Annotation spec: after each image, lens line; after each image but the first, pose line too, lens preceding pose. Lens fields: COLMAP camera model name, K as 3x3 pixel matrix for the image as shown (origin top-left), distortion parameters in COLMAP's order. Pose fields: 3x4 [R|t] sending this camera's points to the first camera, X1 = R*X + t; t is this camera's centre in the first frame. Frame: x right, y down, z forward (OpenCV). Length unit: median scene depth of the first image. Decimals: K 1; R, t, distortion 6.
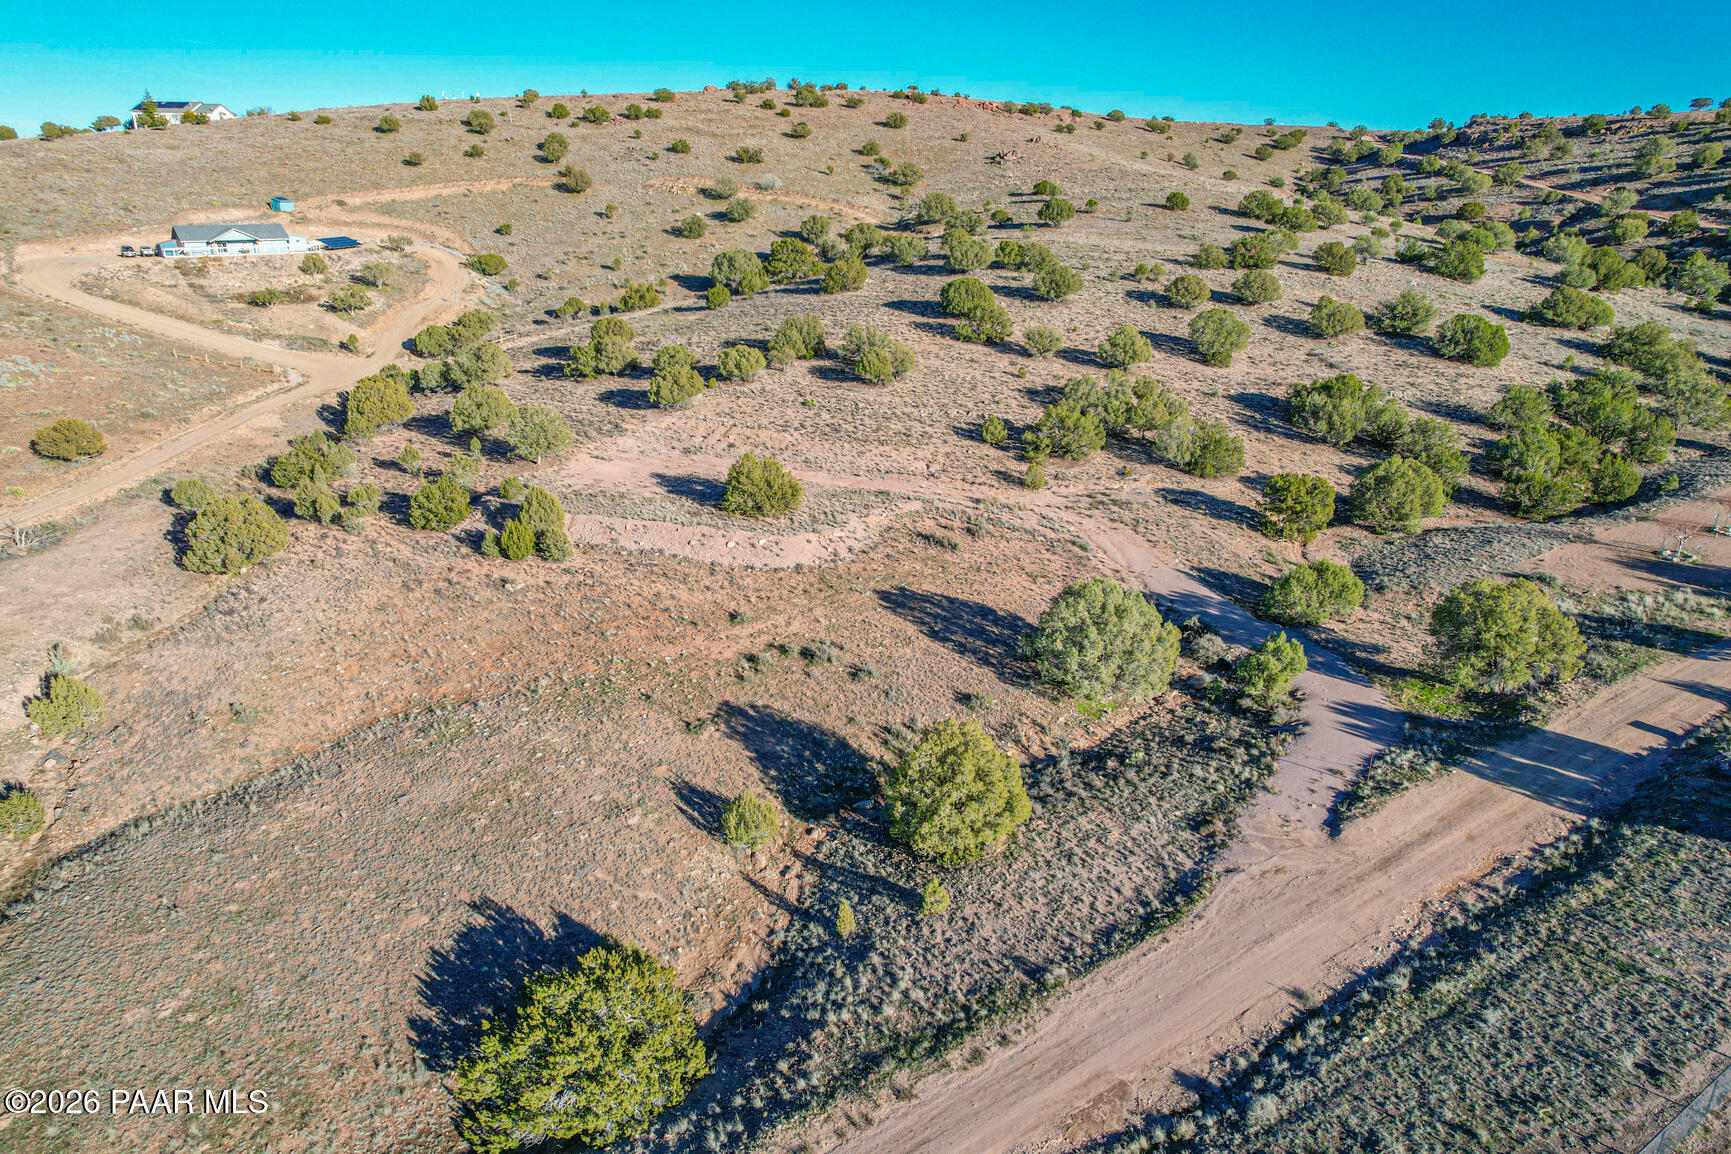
lens RADIAL K [[1106.2, 0, 864.4], [0, 1106.2, 573.7], [0, 0, 1]] dist [-0.068149, 0.075895]
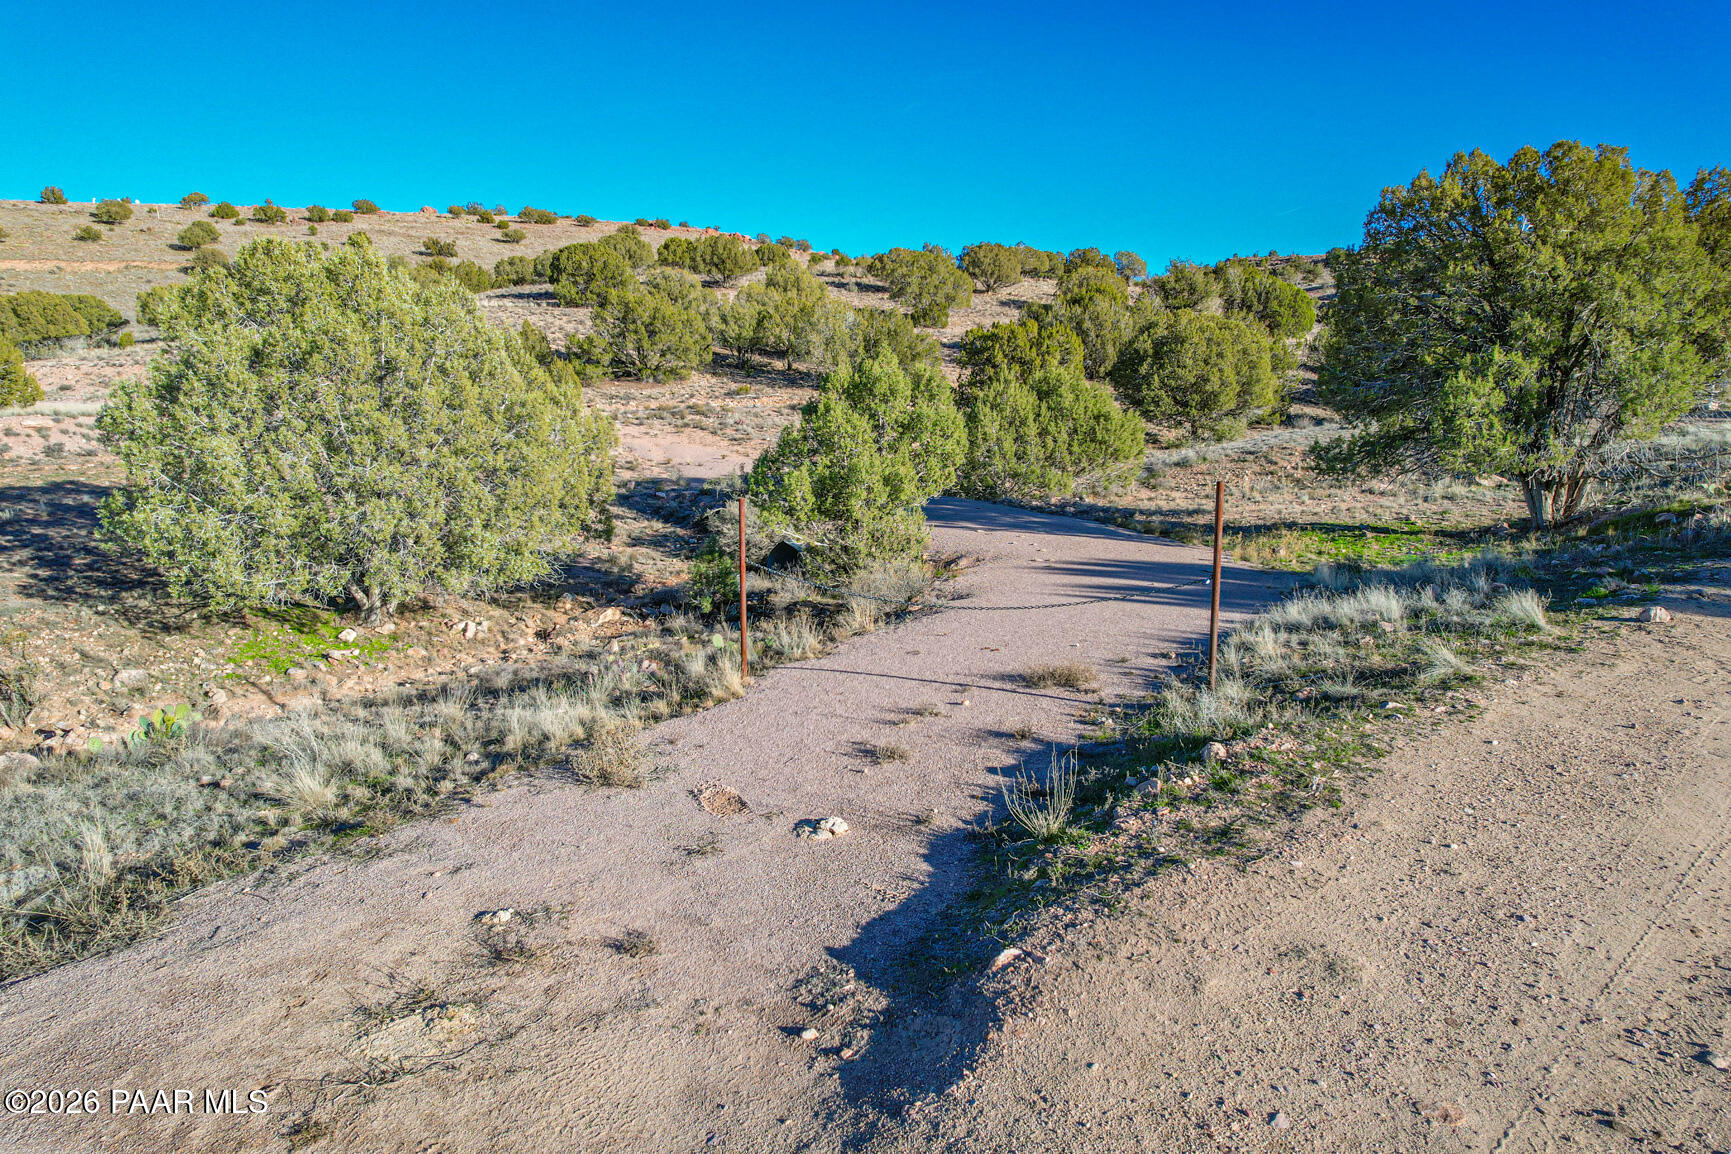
lens RADIAL K [[1106.2, 0, 864.4], [0, 1106.2, 573.7], [0, 0, 1]] dist [-0.068149, 0.075895]
pose [[0.986116, -0.025215, 0.164133, 0.342265], [0.054892, 0.982339, -0.178877, 0.179116], [-0.156723, 0.185403, 0.970084, 0.756535]]
